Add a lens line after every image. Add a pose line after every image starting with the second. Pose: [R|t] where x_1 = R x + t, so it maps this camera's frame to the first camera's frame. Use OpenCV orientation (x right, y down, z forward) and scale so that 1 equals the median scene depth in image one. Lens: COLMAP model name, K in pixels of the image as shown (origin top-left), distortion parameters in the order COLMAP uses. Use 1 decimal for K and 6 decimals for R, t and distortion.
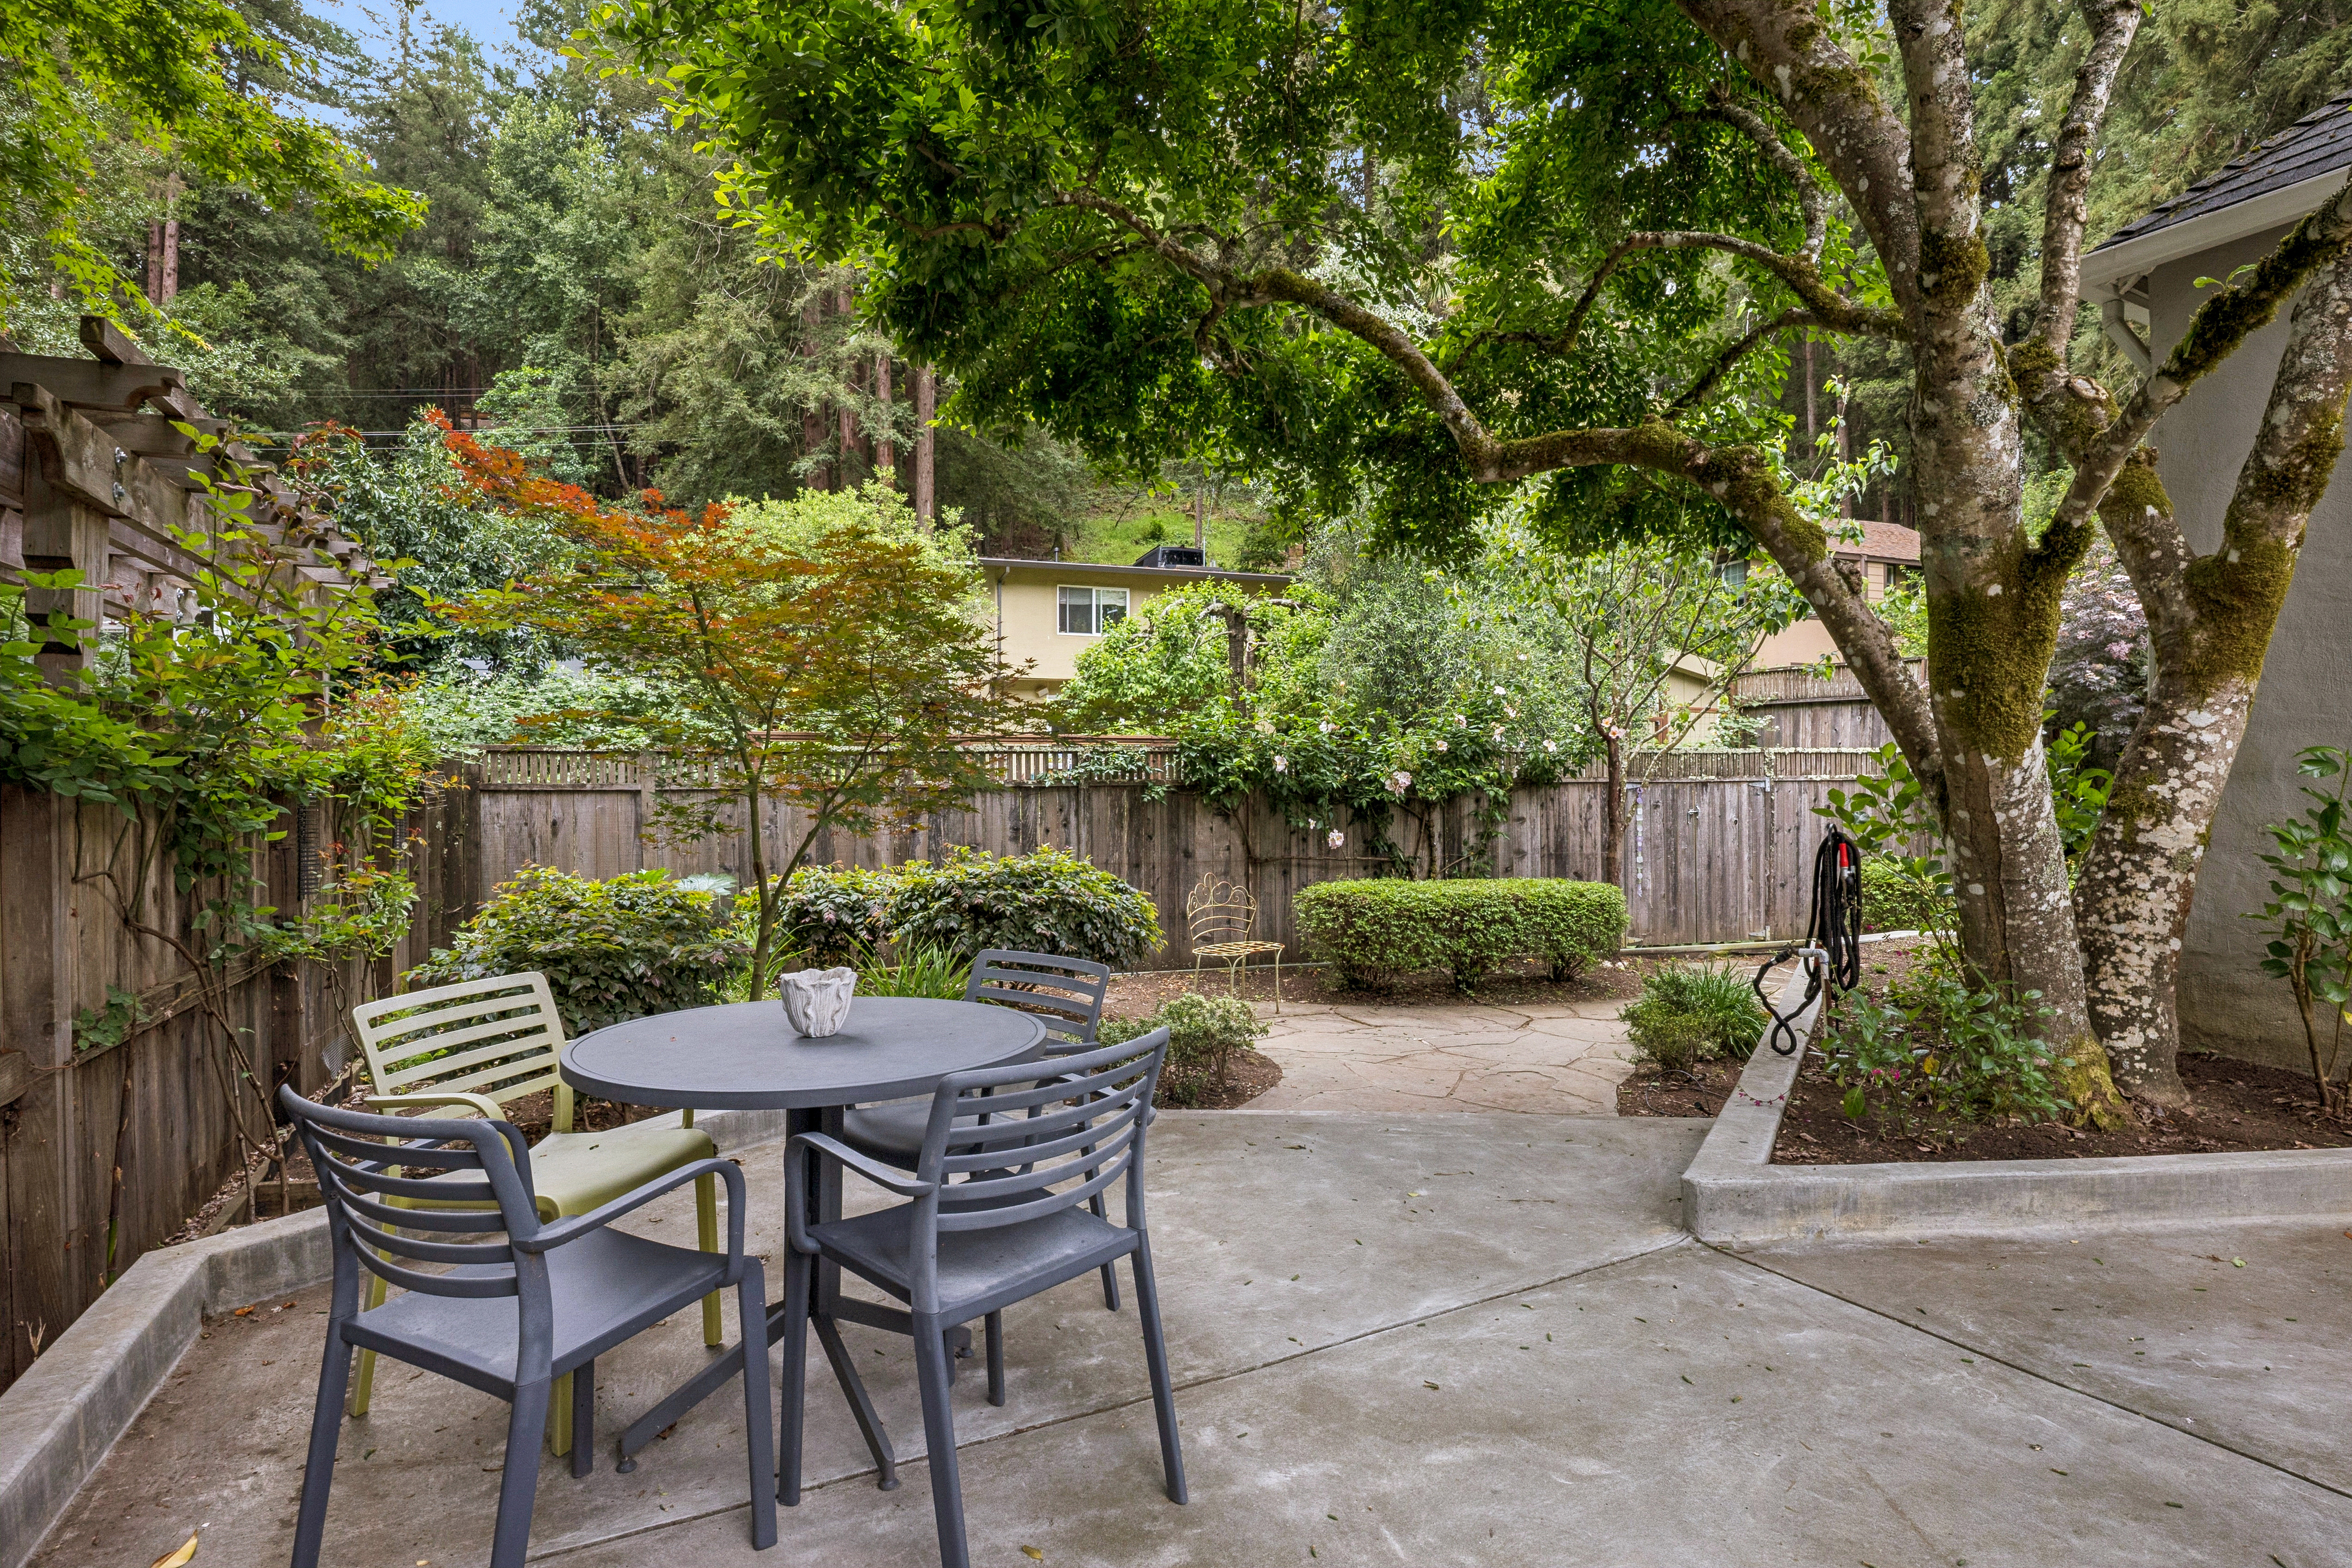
lens RADIAL K [[1145.3, 0, 1176.0], [0, 1145.3, 784.0], [0, 0, 1]] dist [0.001967, -0.021693]
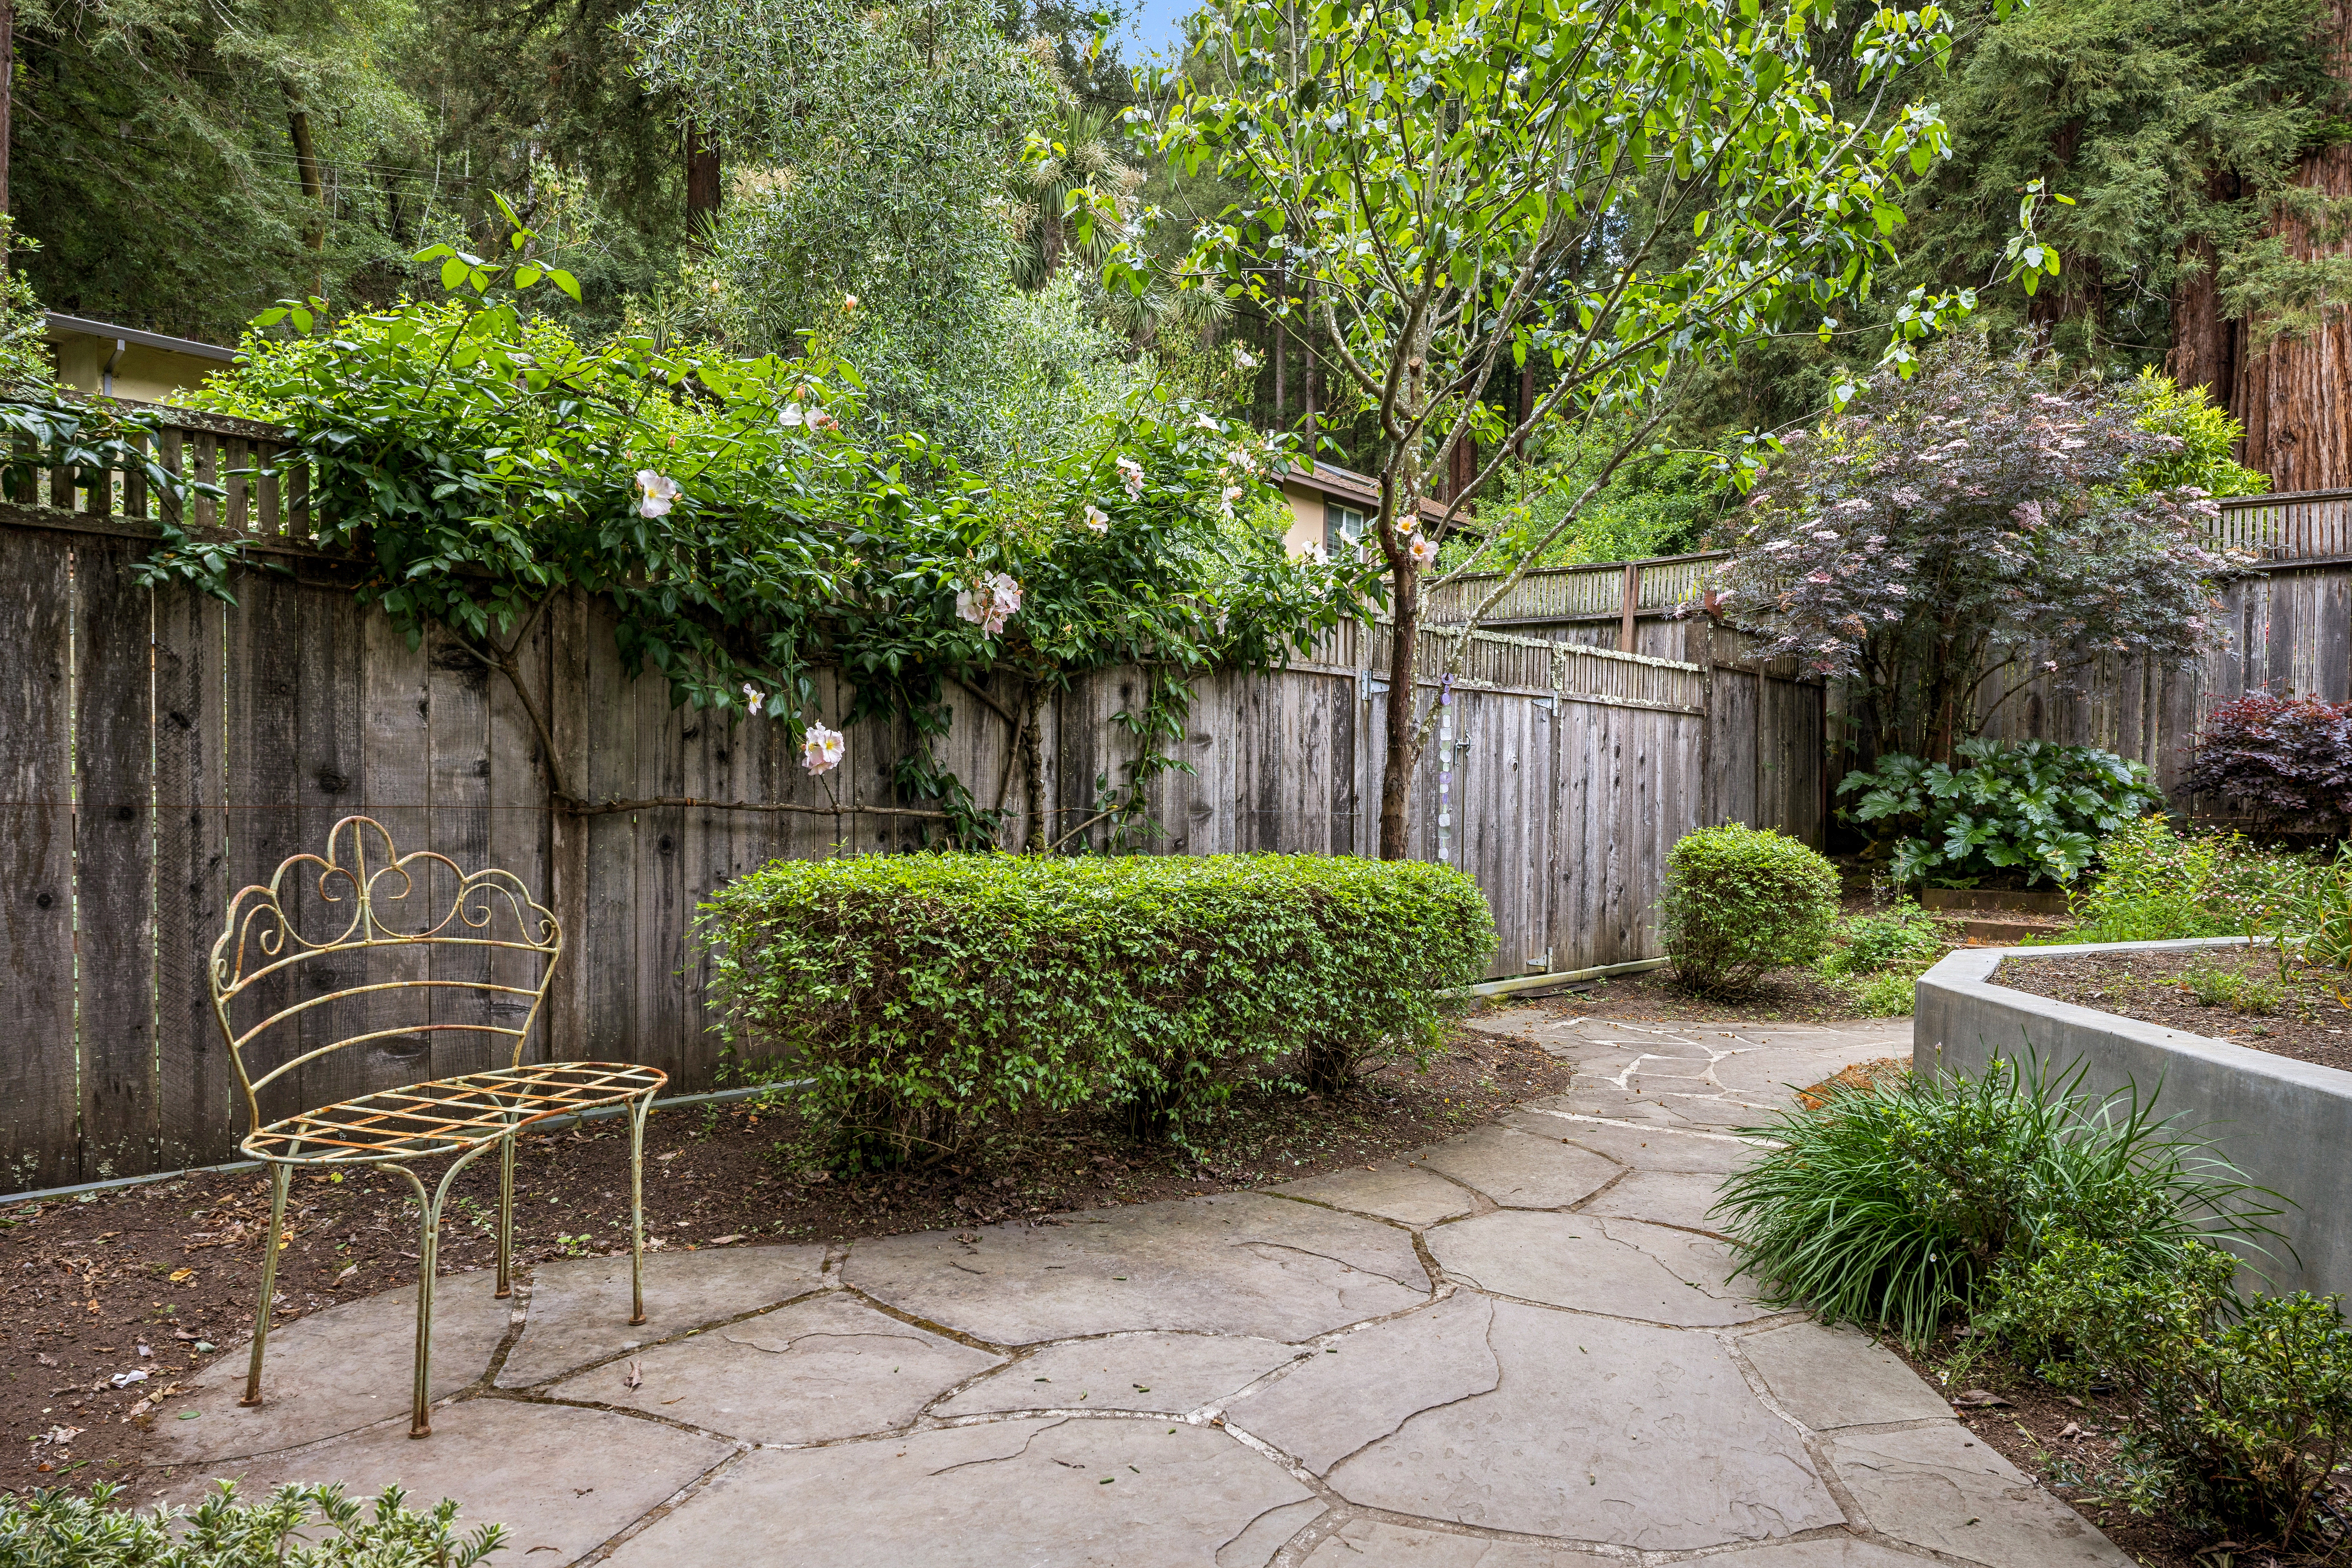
lens RADIAL K [[1314.0, 0, 1179.3], [0, 1314.0, 825.0], [0, 0, 1]] dist [0.044481, -0.042279]
pose [[0.889801, 0.009025, 0.456260, 0.050457], [-0.019434, 0.999647, 0.018126, 0.062127], [-0.455935, -0.024996, 0.889662, 0.571357]]
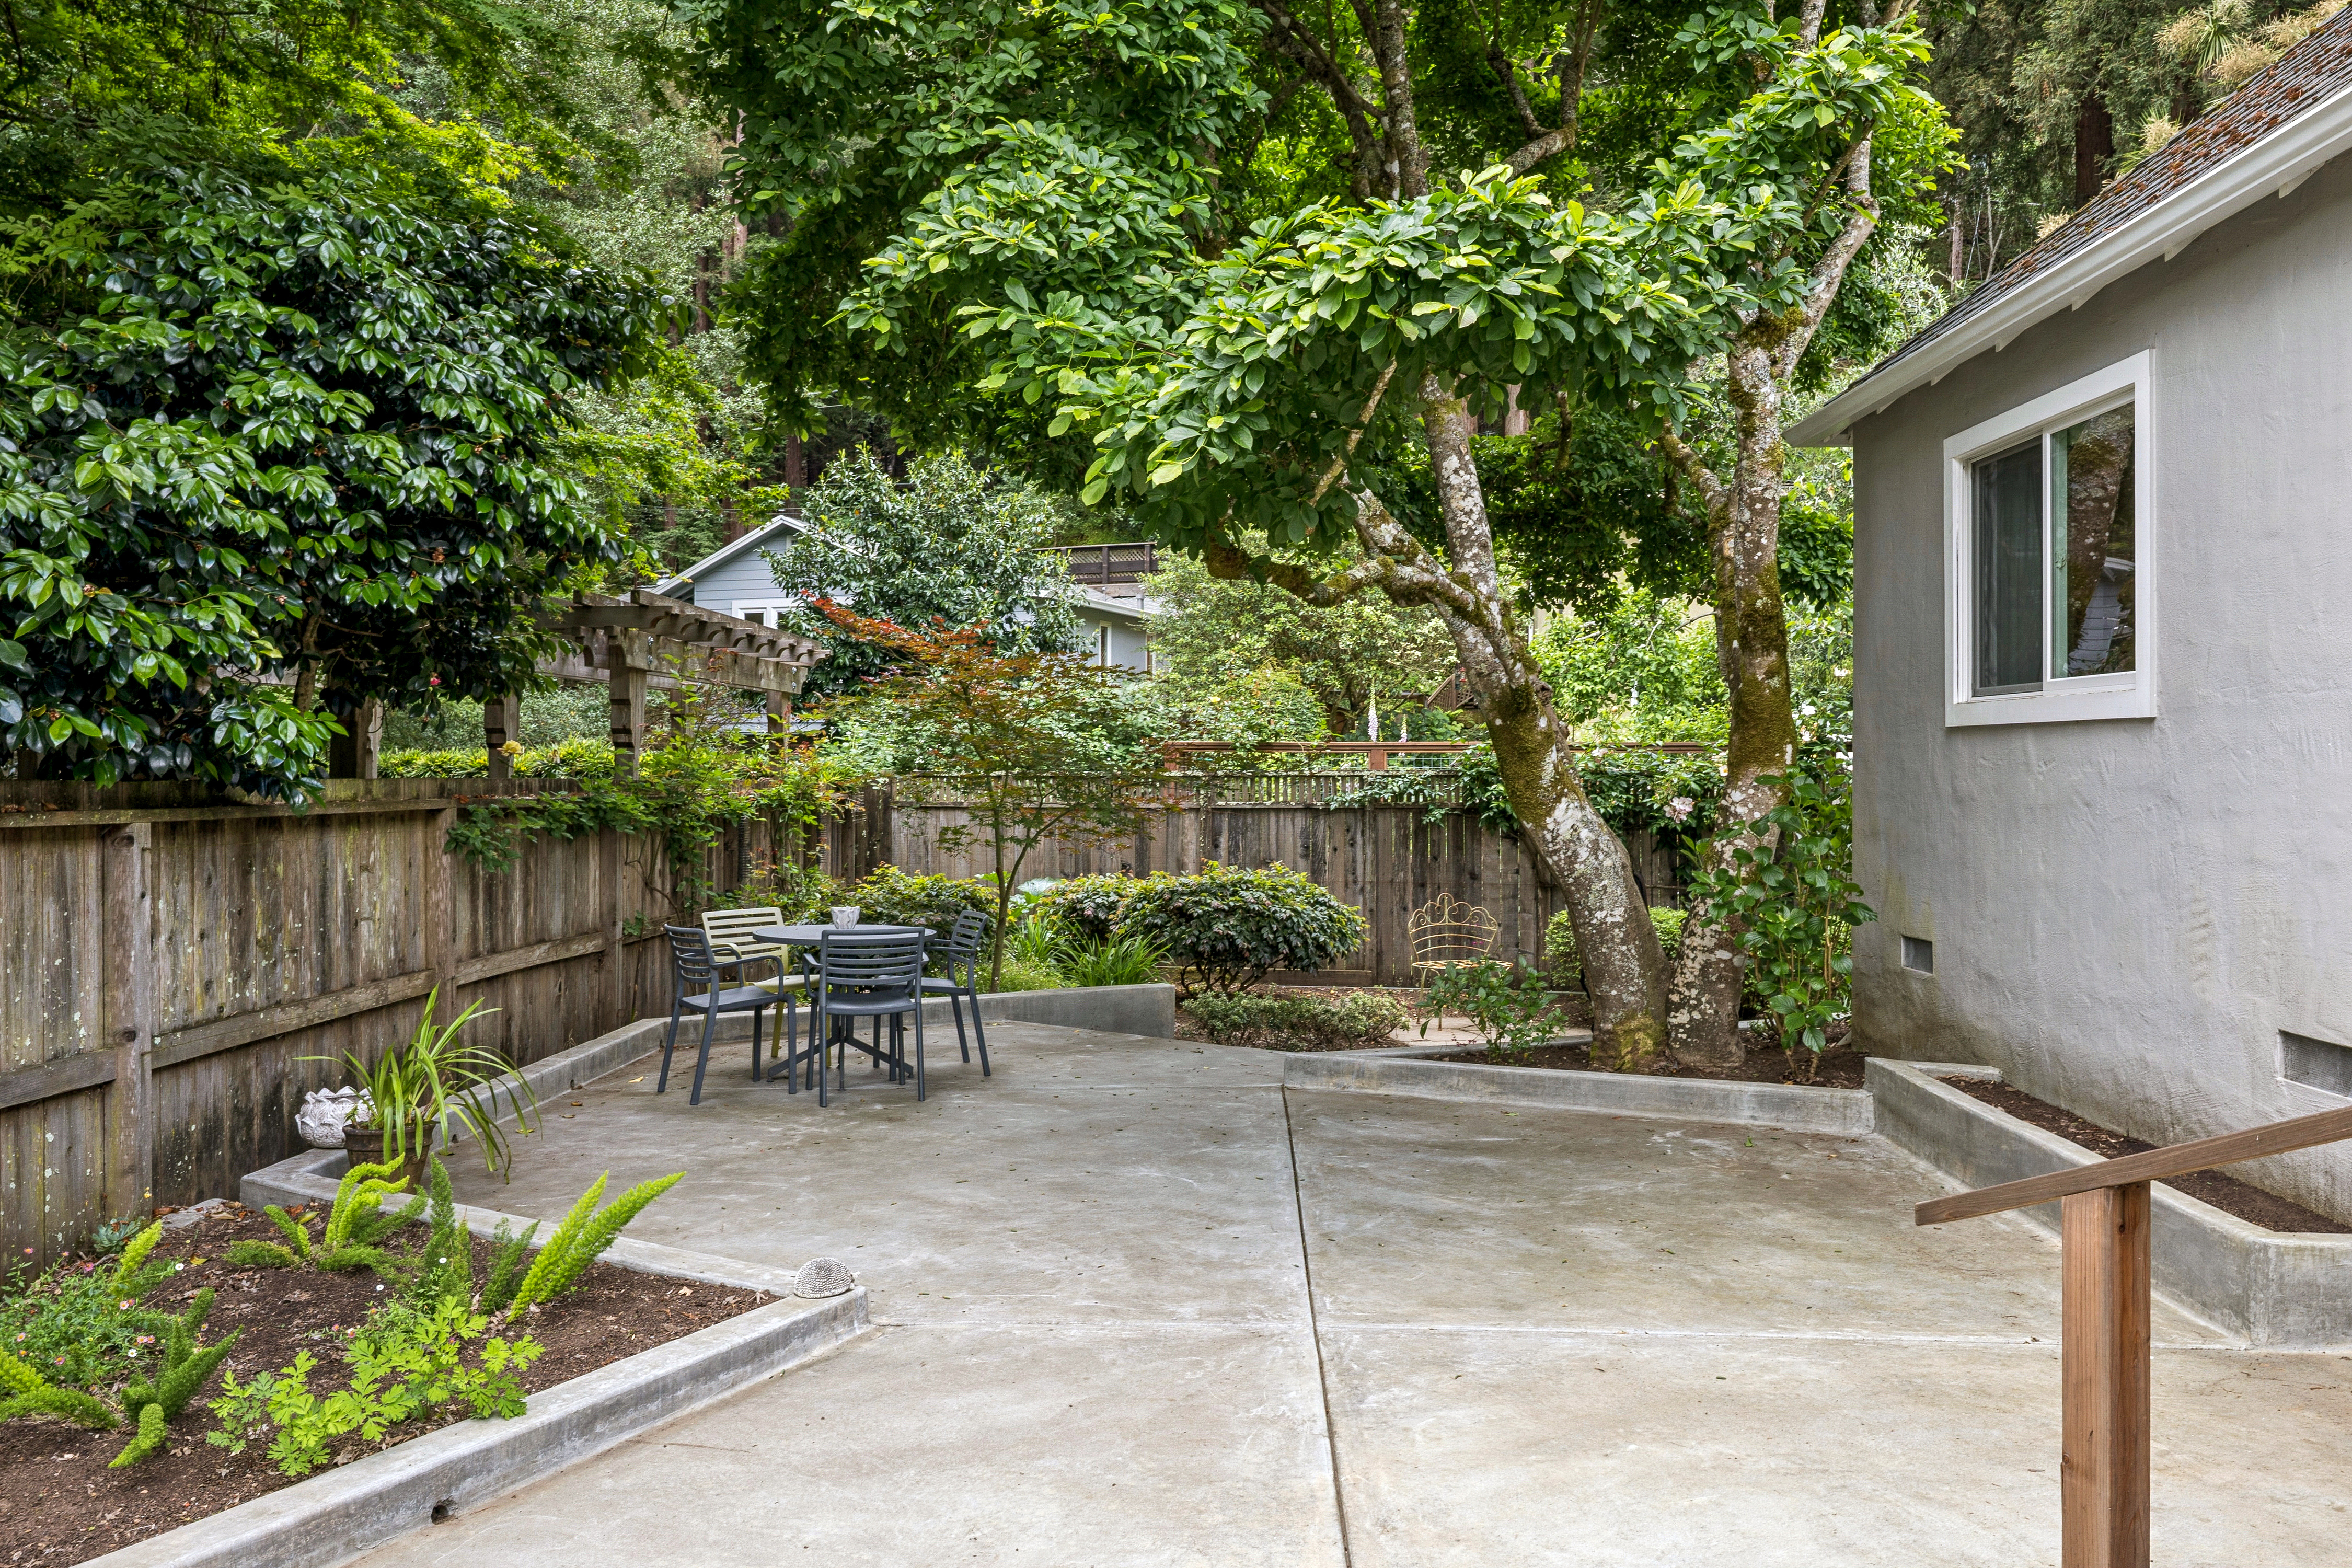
lens RADIAL K [[1716.3, 0, 1176.0], [0, 1716.3, 784.0], [0, 0, 1]] dist [0.038048, 0.000120]
pose [[0.882078, 0.008433, -0.471027, 0.495661], [-0.004221, 0.999941, 0.009999, -0.034748], [0.471084, -0.006831, 0.882062, -0.469130]]
